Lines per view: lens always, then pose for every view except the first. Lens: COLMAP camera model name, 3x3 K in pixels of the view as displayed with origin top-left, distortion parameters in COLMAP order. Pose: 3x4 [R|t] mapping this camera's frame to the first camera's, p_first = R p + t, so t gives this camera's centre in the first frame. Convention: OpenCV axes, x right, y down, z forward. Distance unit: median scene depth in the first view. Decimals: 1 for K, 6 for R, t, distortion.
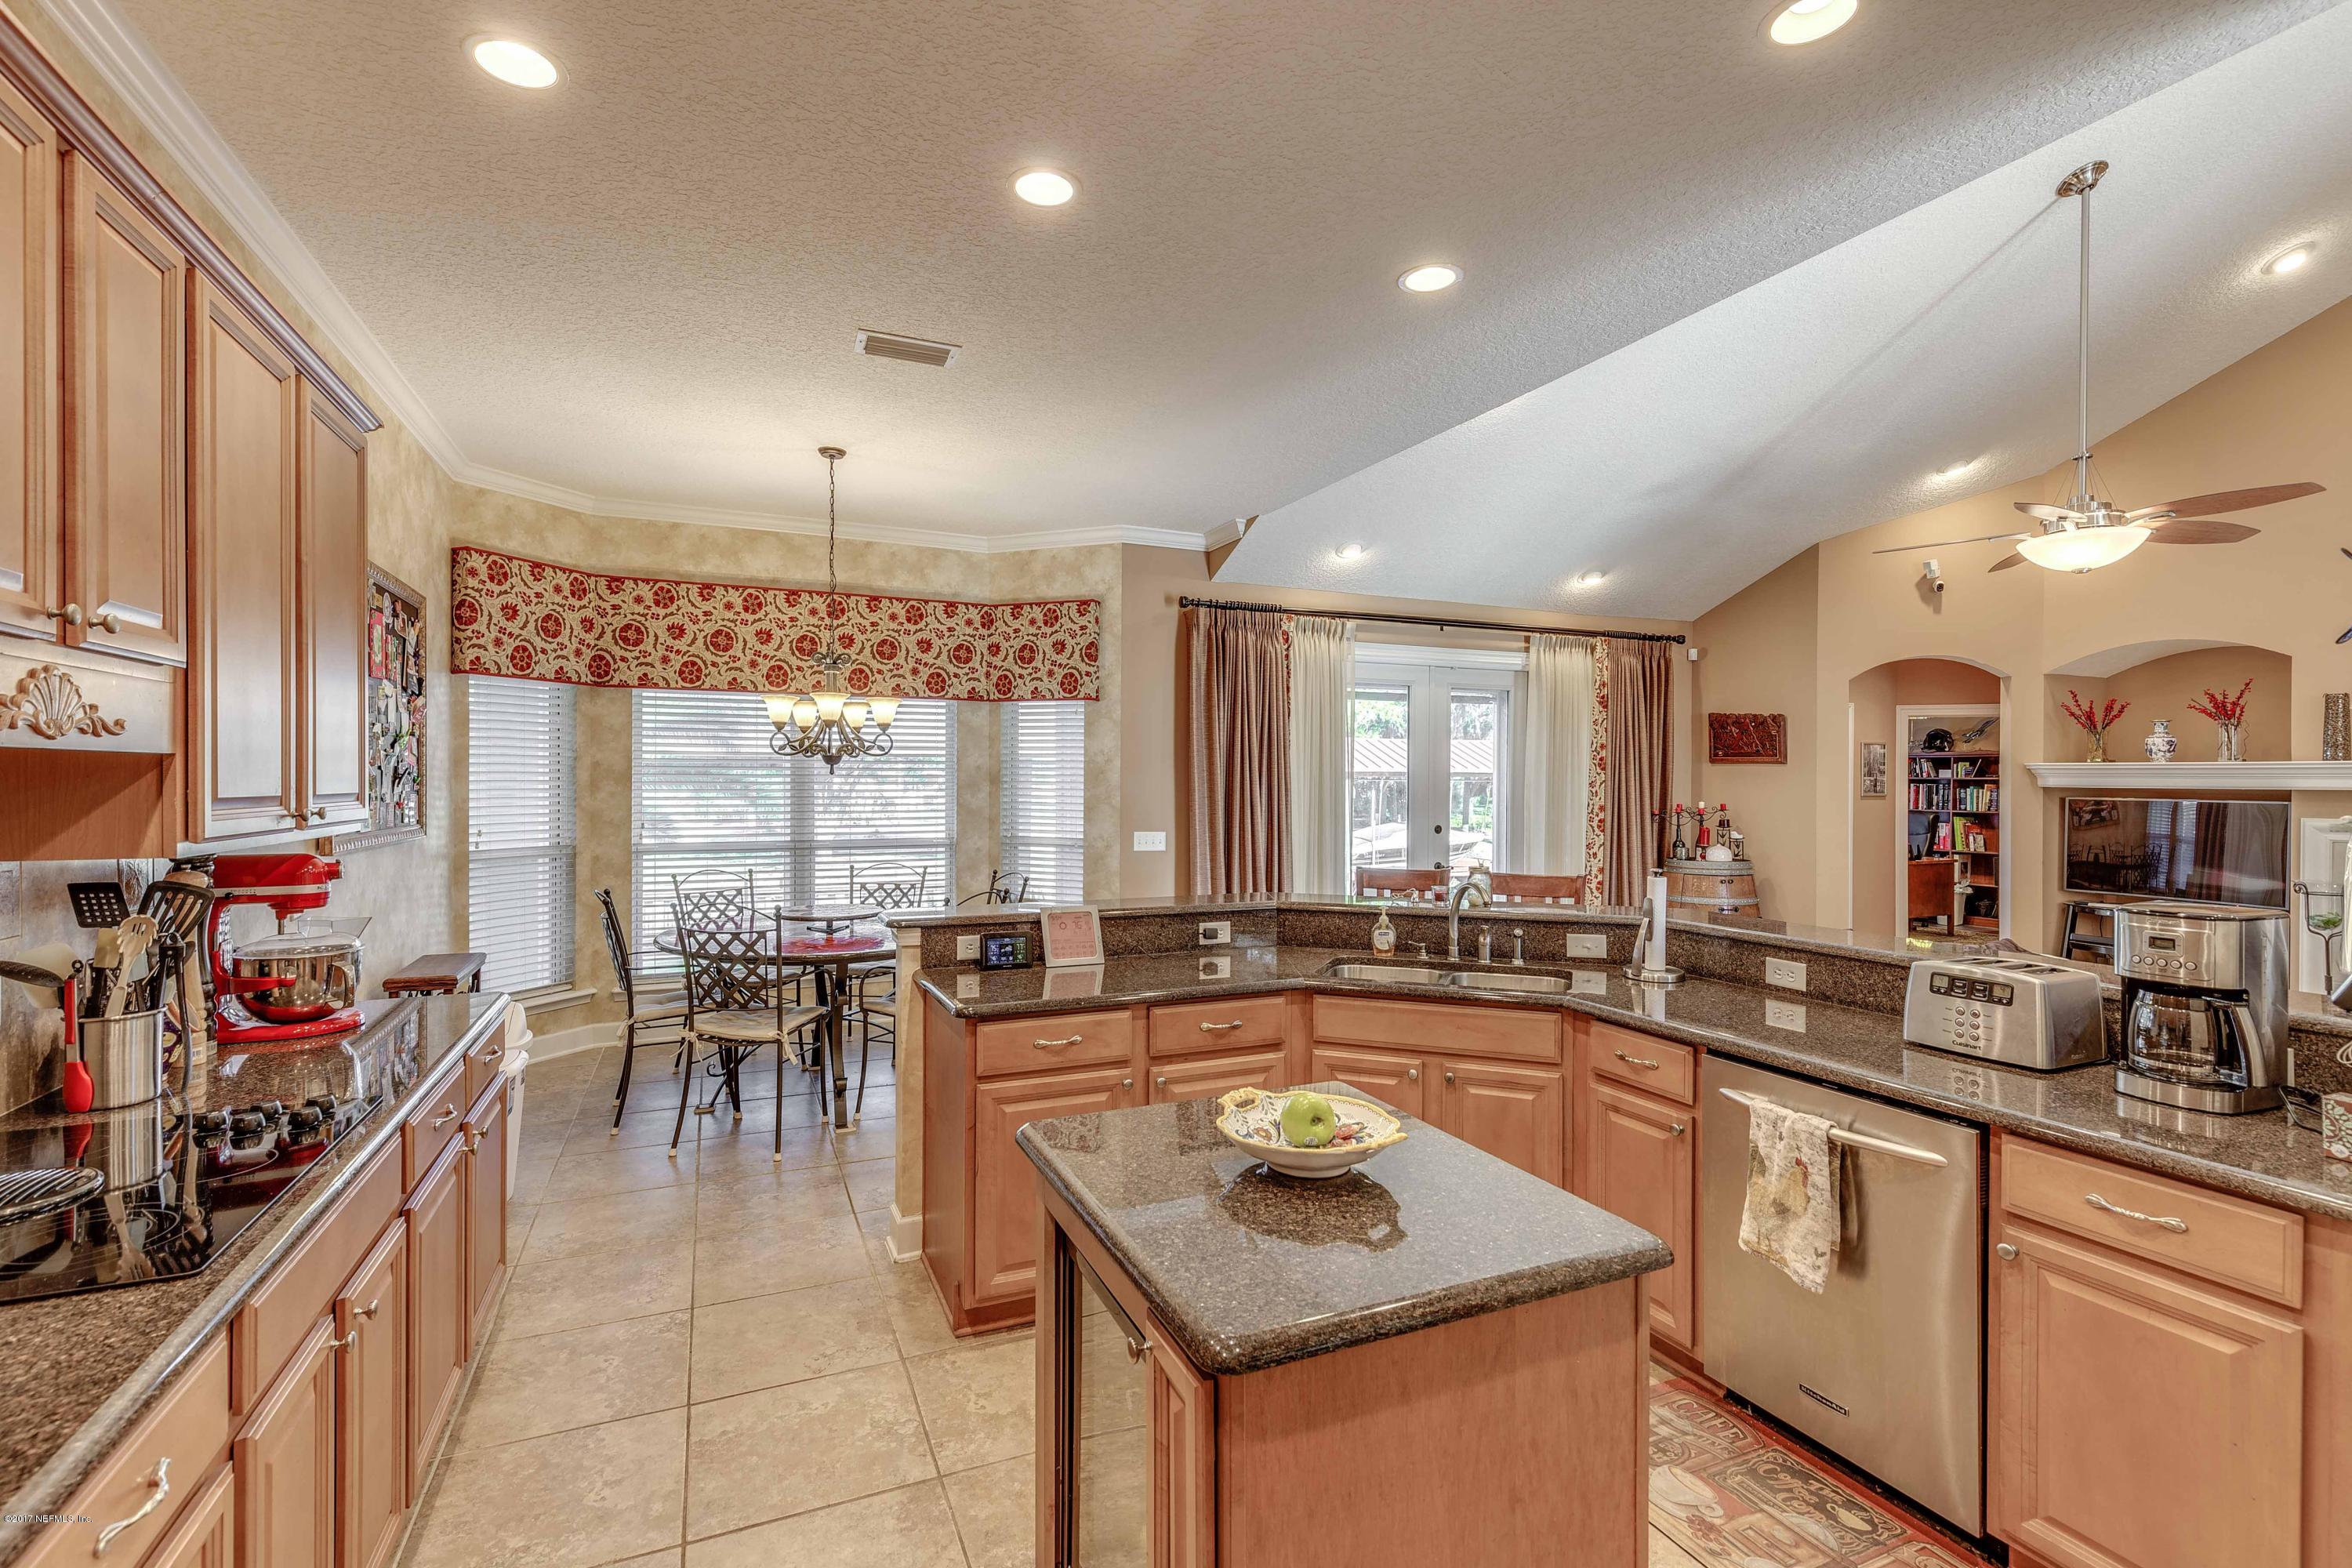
lens RADIAL K [[1045.9, 0, 1160.8], [0, 1045.9, 789.6], [0, 0, 1]] dist [0.001103, -0.000580]
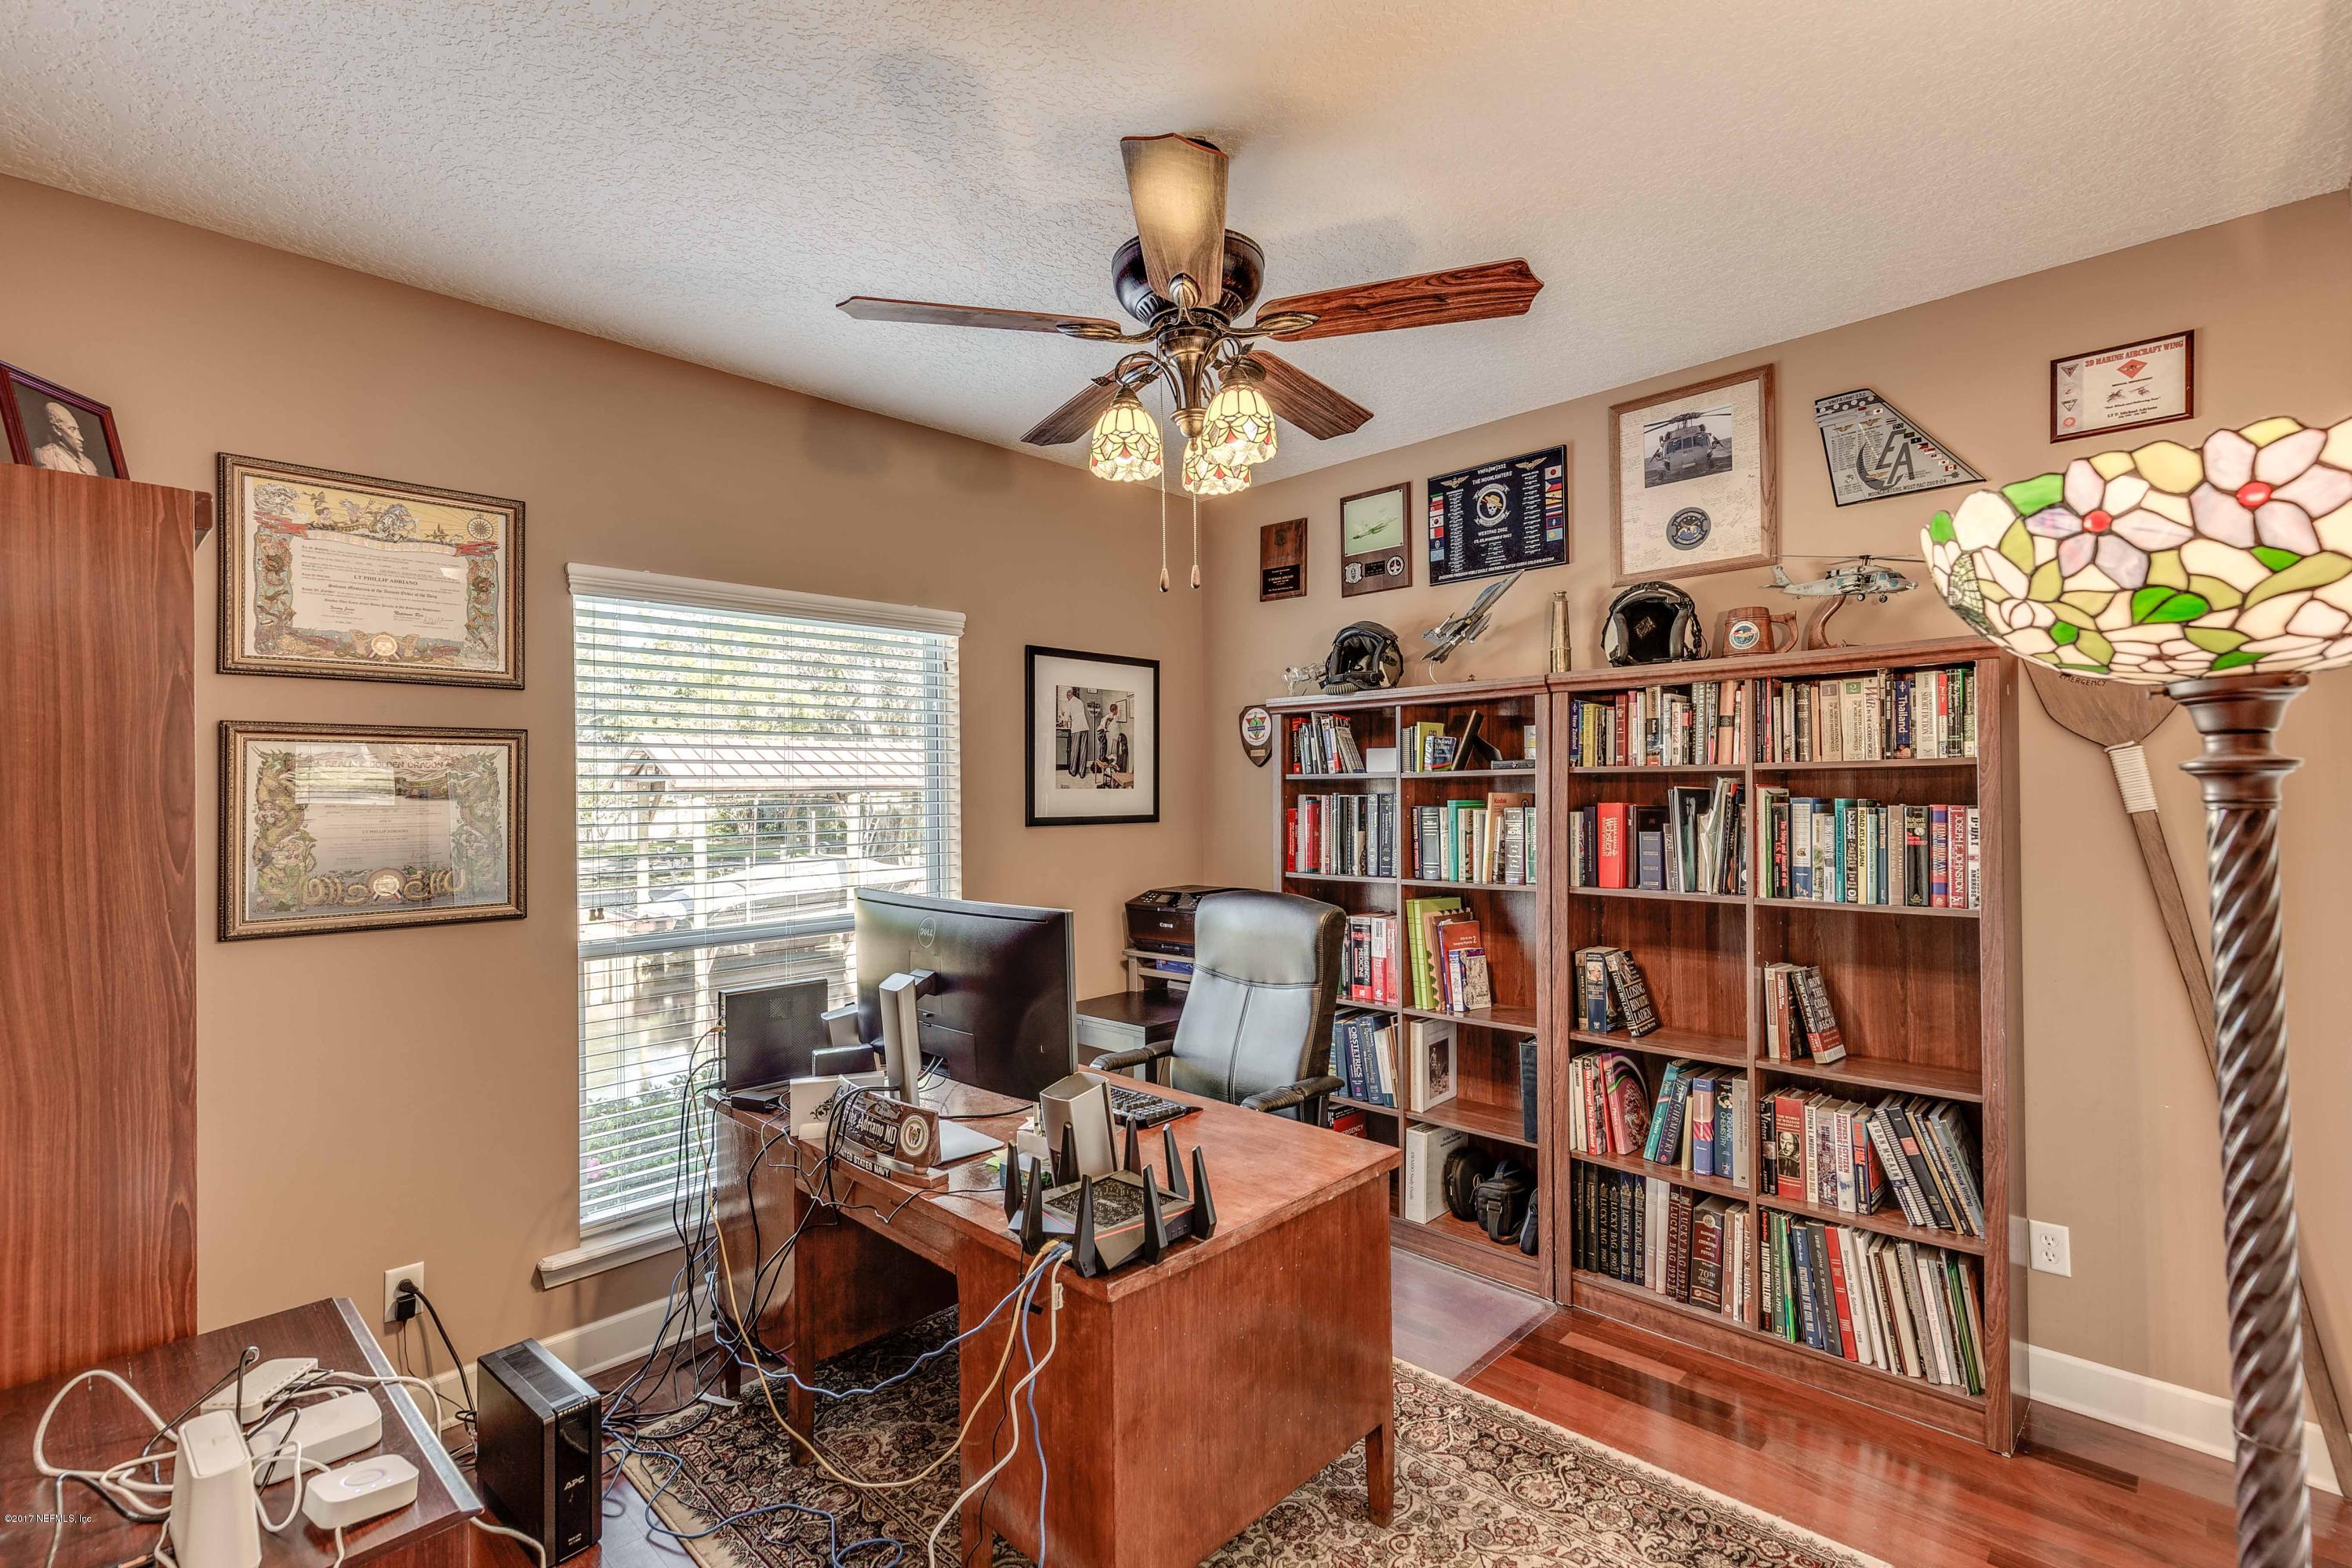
lens RADIAL K [[1045.9, 0, 1178.5], [0, 1045.9, 780.4], [0, 0, 1]] dist [0.001103, -0.000580]
pose [[0.920026, -0.014871, 0.391576, 0.571562], [0.019561, 0.999777, -0.007991, -0.008263], [-0.391369, 0.015012, 0.920111, 0.736807]]
